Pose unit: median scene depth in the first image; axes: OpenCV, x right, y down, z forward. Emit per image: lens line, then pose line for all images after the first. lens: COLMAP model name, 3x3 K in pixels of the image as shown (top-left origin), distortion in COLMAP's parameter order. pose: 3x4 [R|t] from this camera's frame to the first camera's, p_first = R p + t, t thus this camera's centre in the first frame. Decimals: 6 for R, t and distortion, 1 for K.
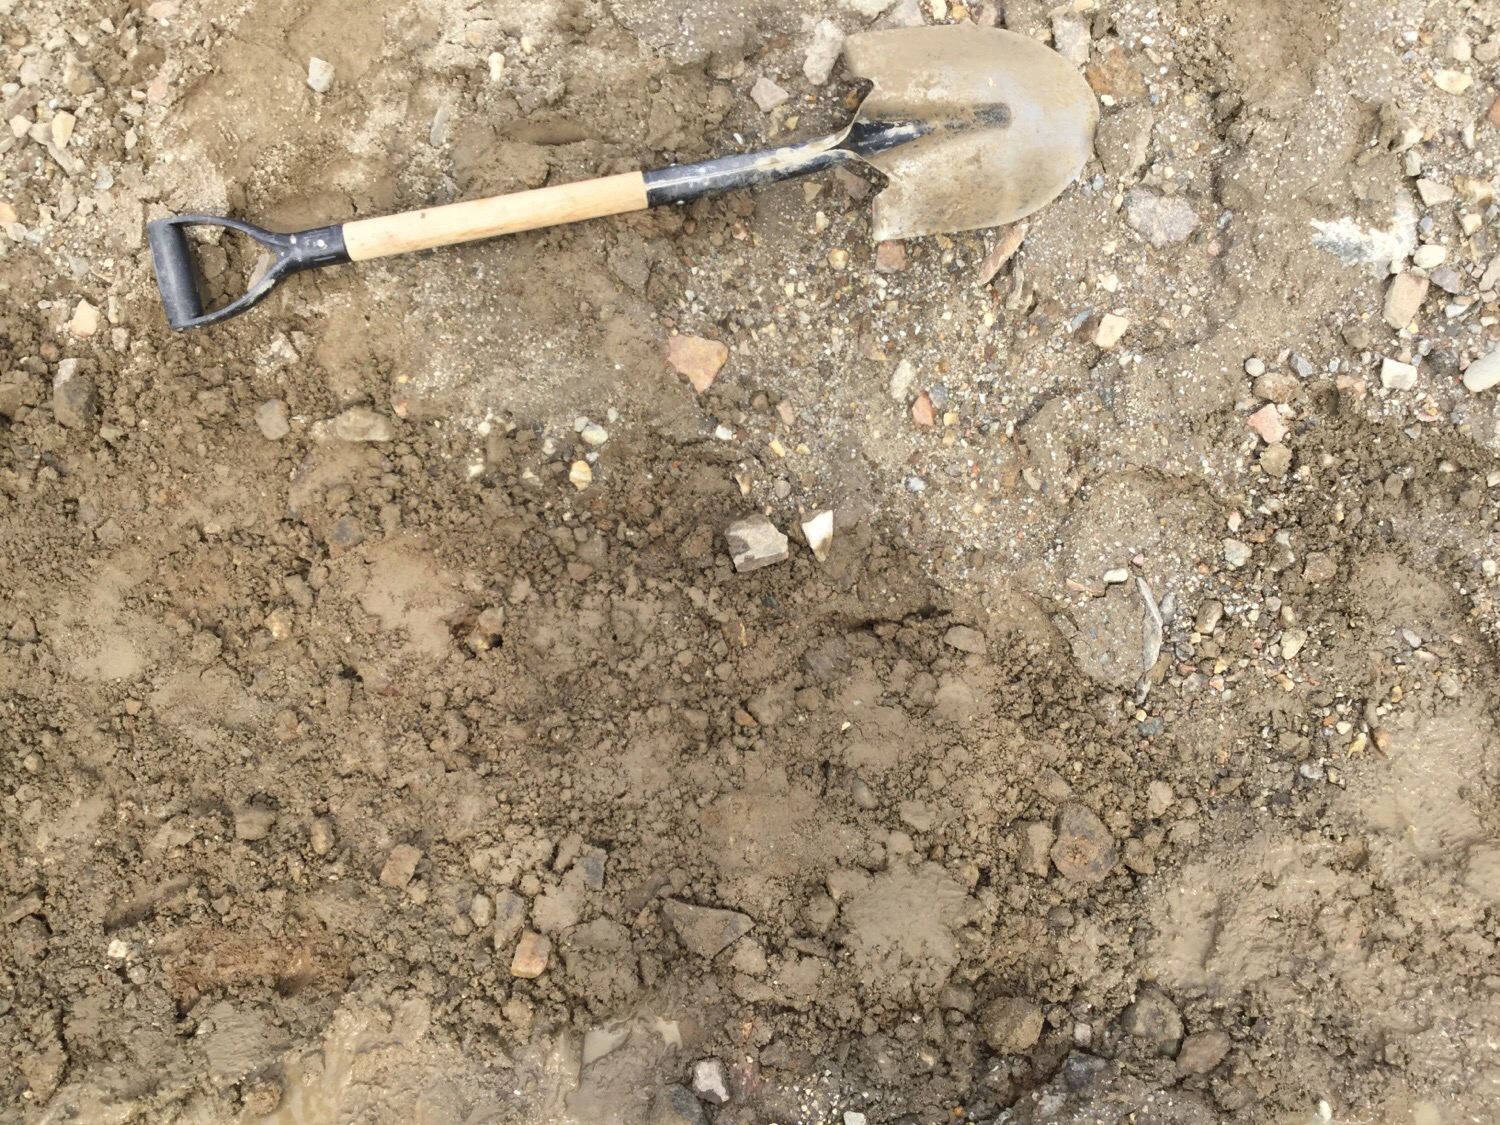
lens RADIAL K [[1301.5, 0, 755.0], [0, 1301.5, 587.0], [0, 0, 1]] dist [0.111640, -0.194030]
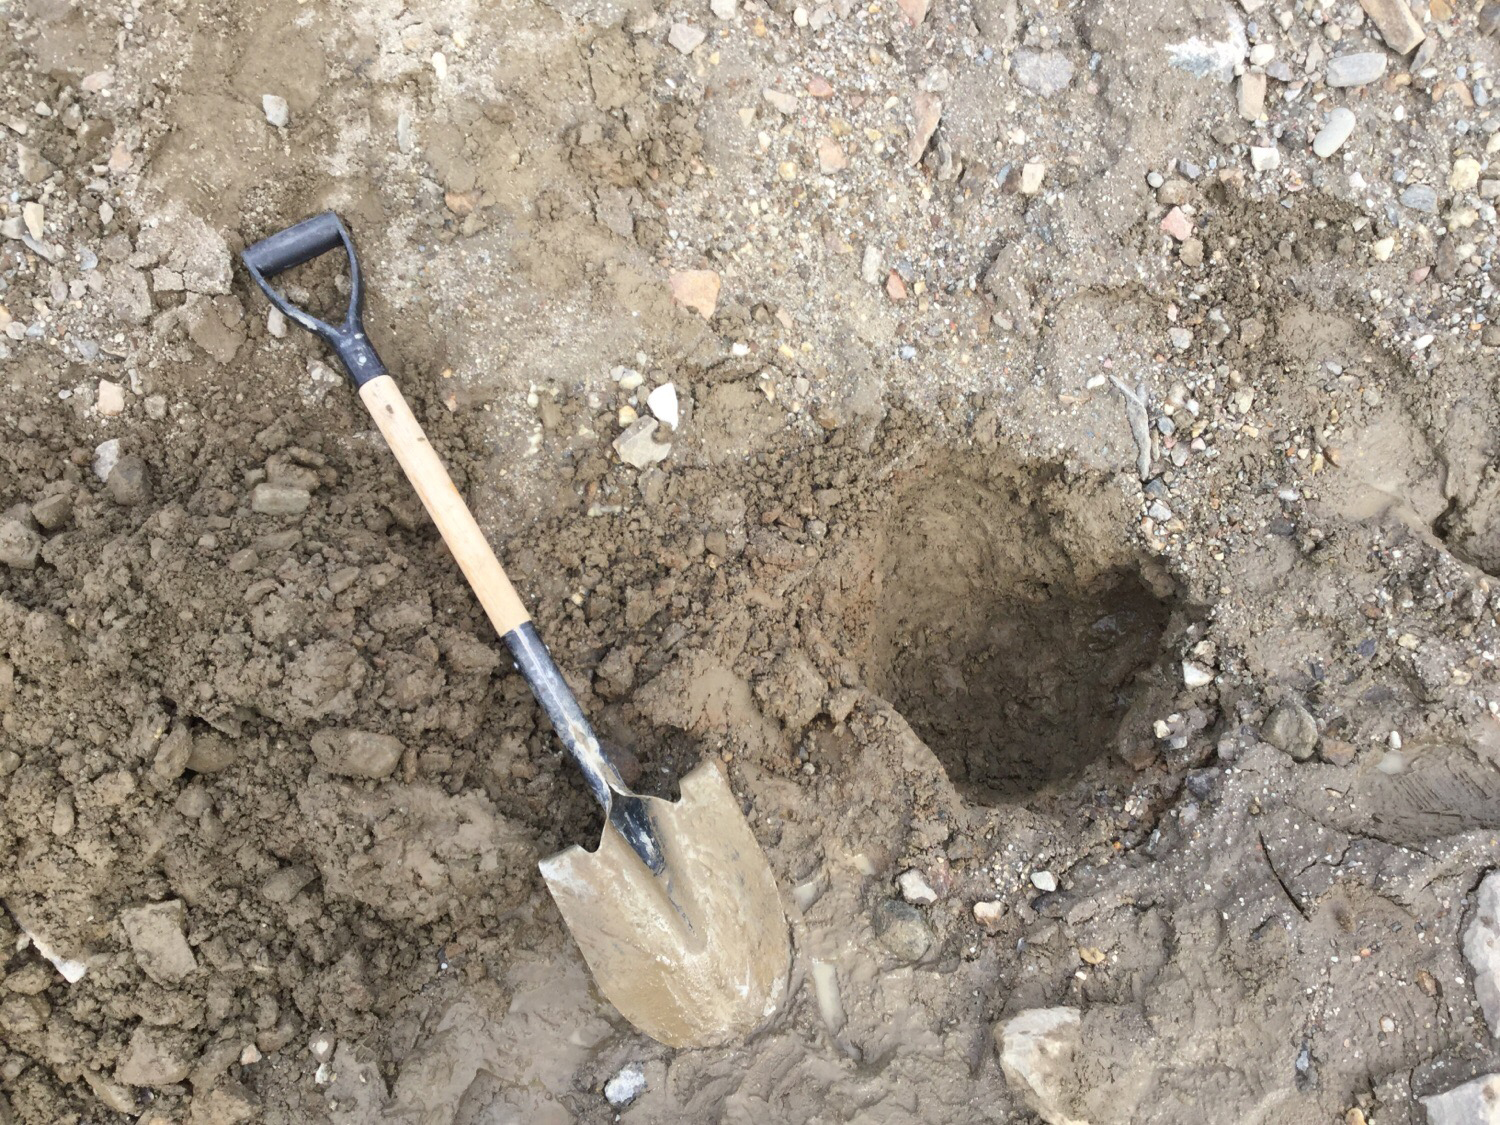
lens RADIAL K [[1301.5, 0, 755.0], [0, 1301.5, 587.0], [0, 0, 1]] dist [0.111640, -0.194030]
pose [[0.944232, -0.281564, 0.170730, -0.256511], [0.274181, 0.959419, 0.065880, 0.005661], [-0.182351, -0.015395, 0.983113, -0.092195]]
